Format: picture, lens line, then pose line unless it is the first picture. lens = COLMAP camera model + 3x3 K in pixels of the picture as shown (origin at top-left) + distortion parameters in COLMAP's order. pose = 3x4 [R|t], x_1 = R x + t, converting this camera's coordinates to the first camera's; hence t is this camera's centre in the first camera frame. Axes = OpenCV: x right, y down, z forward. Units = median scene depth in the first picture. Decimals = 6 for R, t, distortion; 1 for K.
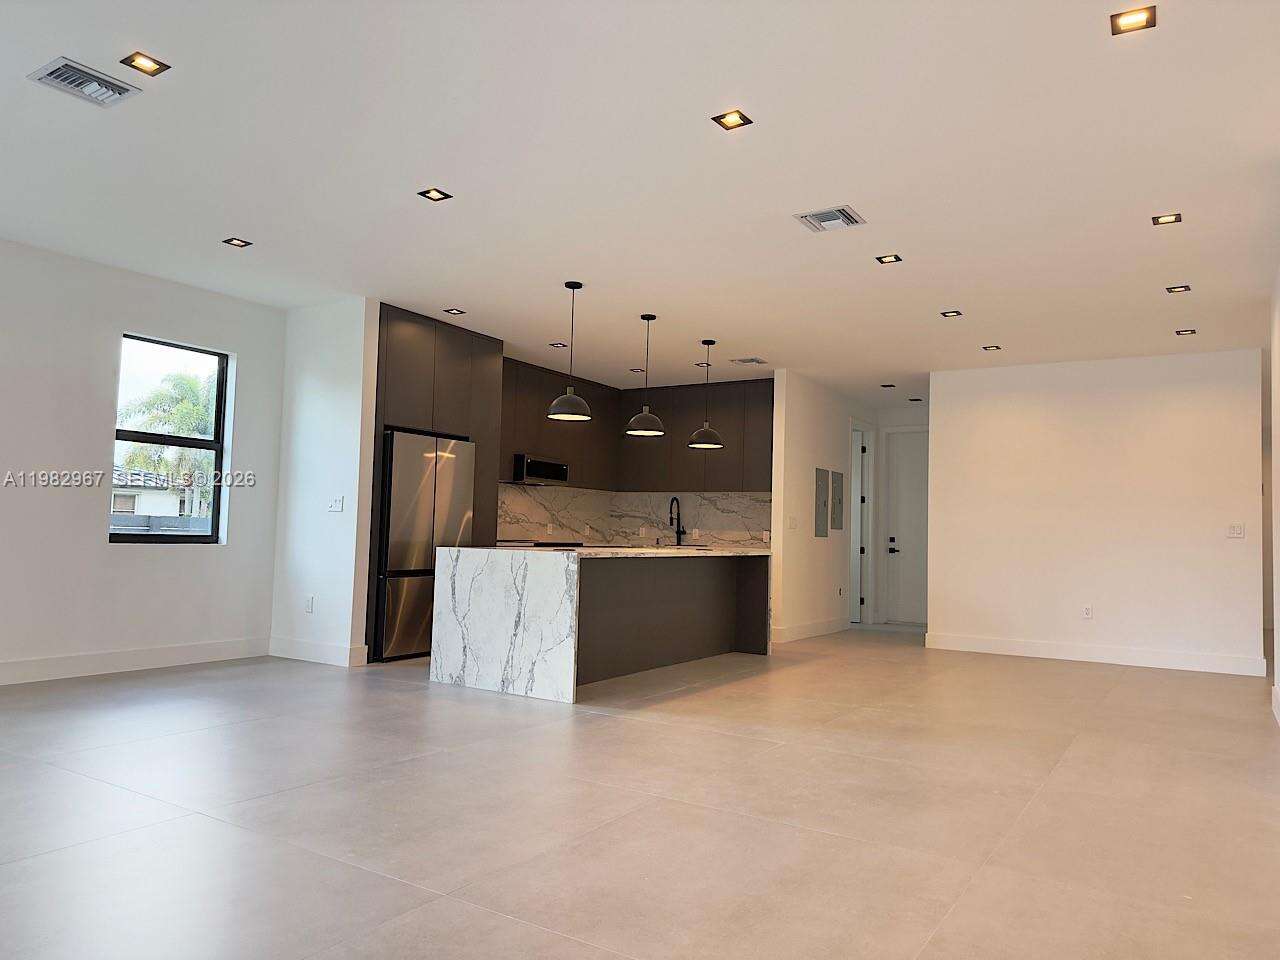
lens RADIAL K [[898.7, 0, 649.7], [0, 898.7, 479.8], [0, 0, 1]] dist [0.063561, -0.076576]
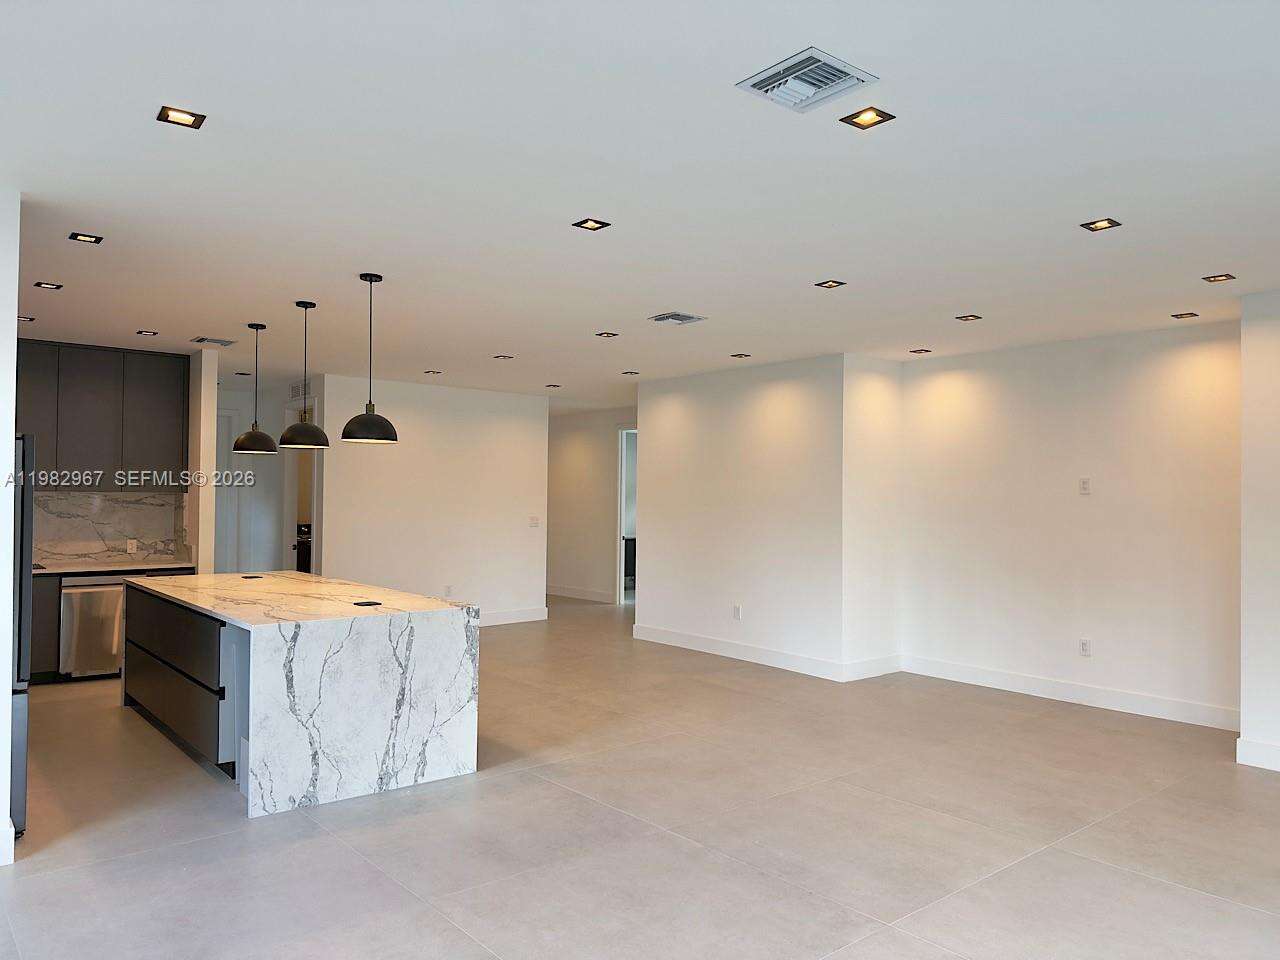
lens RADIAL K [[898.7, 0, 646.2], [0, 898.7, 482.7], [0, 0, 1]] dist [0.063561, -0.076576]
pose [[0.296681, -0.009747, 0.954927, -0.832333], [-0.062054, 0.997638, 0.029462, -0.075249], [-0.952958, -0.067998, 0.295375, 0.535377]]
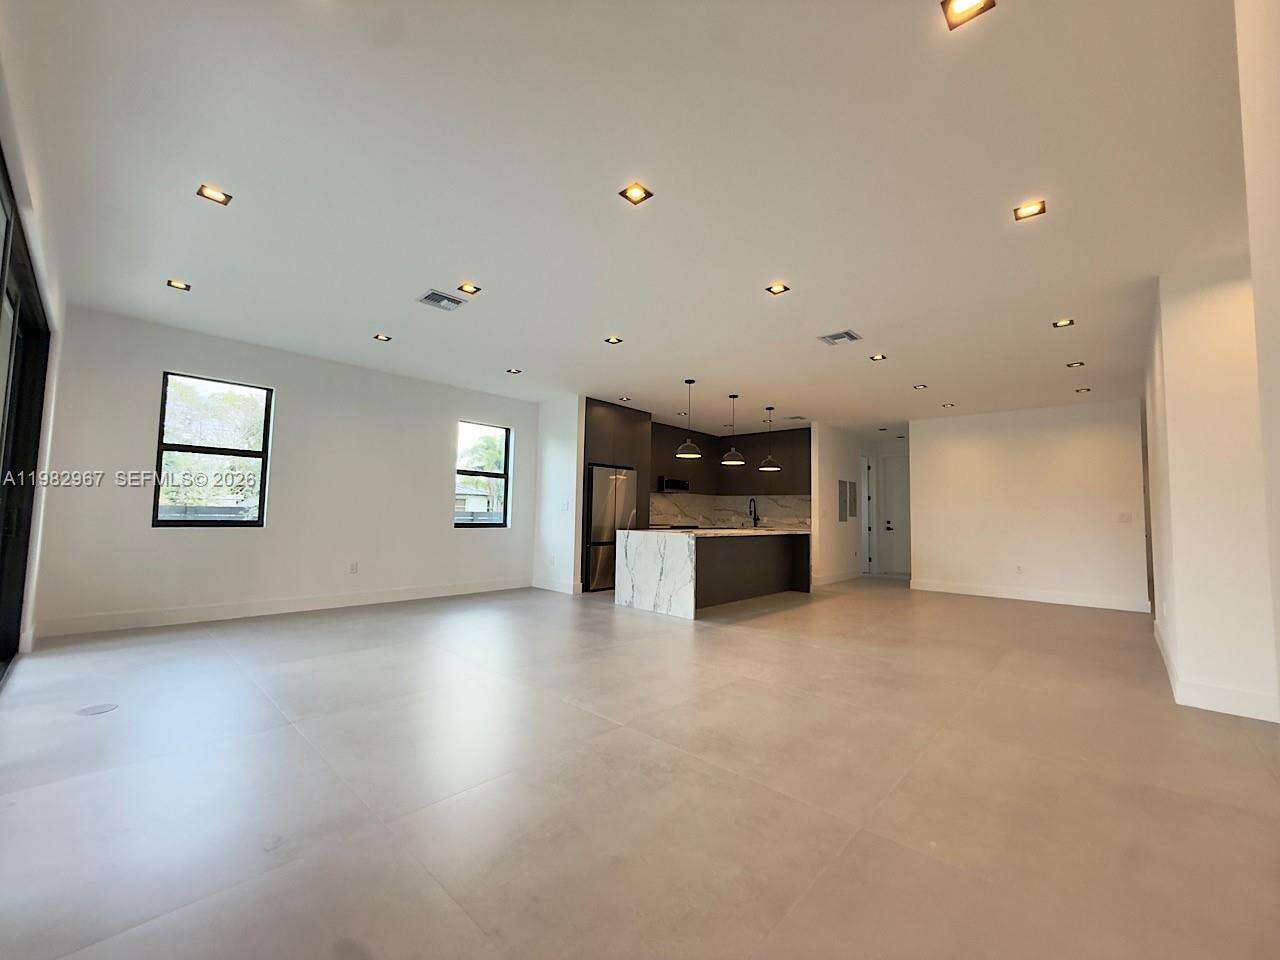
lens RADIAL K [[517.3, 0, 639.8], [0, 517.3, 476.3], [0, 0, 1]] dist [-0.000159, -0.000468]
pose [[0.981942, -0.020168, -0.188102, 0.006910], [0.016833, 0.999672, -0.019314, -0.013183], [0.188430, 0.015799, 0.981960, -0.015398]]
